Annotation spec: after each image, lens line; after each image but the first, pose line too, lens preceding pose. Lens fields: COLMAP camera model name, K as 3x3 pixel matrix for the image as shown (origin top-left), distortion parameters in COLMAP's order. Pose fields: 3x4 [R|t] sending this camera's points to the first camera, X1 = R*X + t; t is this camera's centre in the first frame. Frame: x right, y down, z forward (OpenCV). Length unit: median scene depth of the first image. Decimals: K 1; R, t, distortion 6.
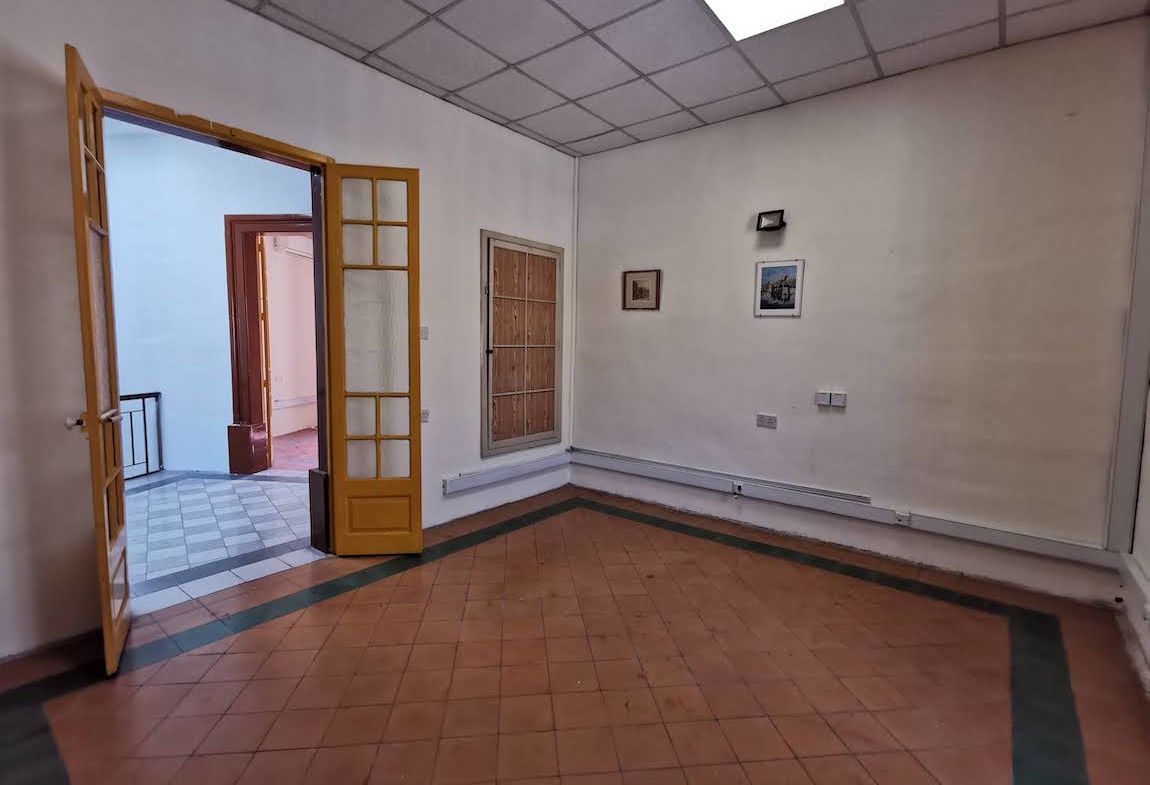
lens RADIAL K [[532.3, 0, 580.5], [0, 532.3, 395.2], [0, 0, 1]] dist [0.005420, 0.001410]
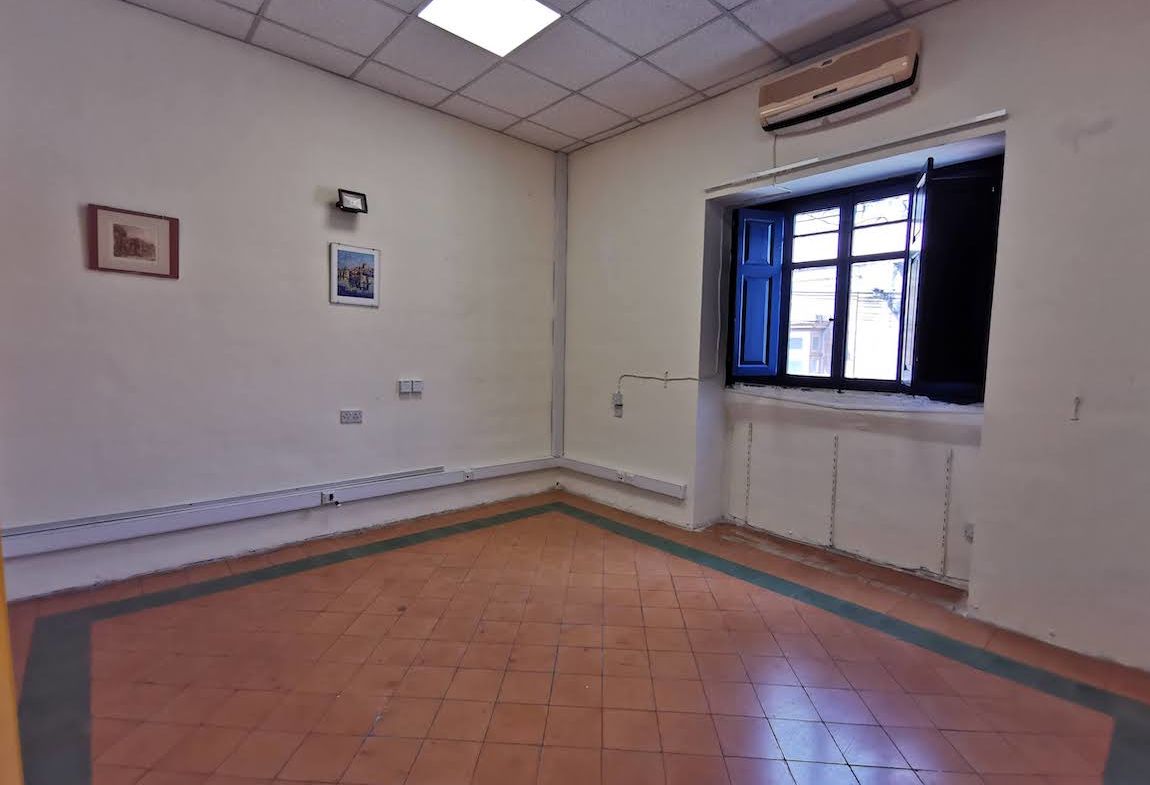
lens RADIAL K [[532.3, 0, 568.1], [0, 532.3, 394.3], [0, 0, 1]] dist [0.005420, 0.001410]
pose [[0.176143, -0.093286, 0.979934, -0.514626], [0.075772, 0.993831, 0.080988, -0.038526], [-0.981444, 0.059986, 0.182125, 0.471683]]
